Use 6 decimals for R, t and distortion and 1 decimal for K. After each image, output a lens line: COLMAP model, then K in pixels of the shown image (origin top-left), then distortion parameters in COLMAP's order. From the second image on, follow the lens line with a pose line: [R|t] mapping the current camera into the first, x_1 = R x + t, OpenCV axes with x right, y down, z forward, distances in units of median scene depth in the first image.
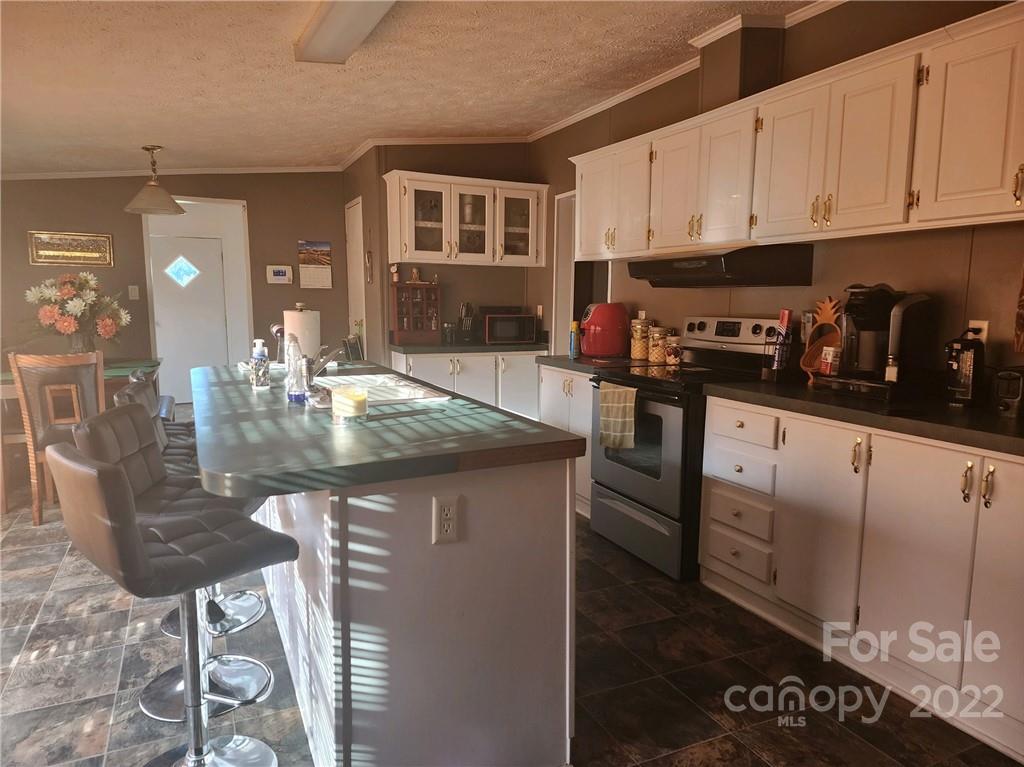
lens RADIAL K [[687.7, 0, 510.1], [0, 687.7, 387.7], [0, 0, 1]] dist [0.061482, -0.036921]
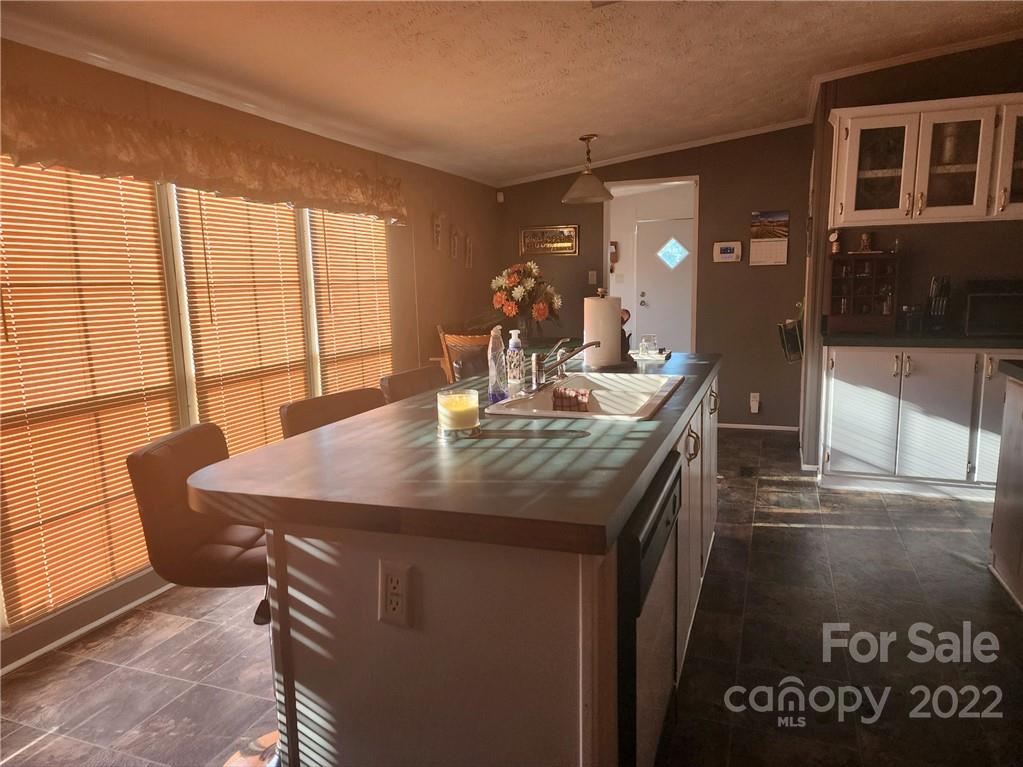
lens RADIAL K [[687.0, 0, 509.5], [0, 687.0, 388.0], [0, 0, 1]] dist [0.061482, -0.036921]
pose [[0.697226, 0.088524, -0.711364, 0.161054], [-0.064096, 0.996070, 0.061131, -0.025648], [0.713980, 0.002973, 0.700160, 0.183886]]
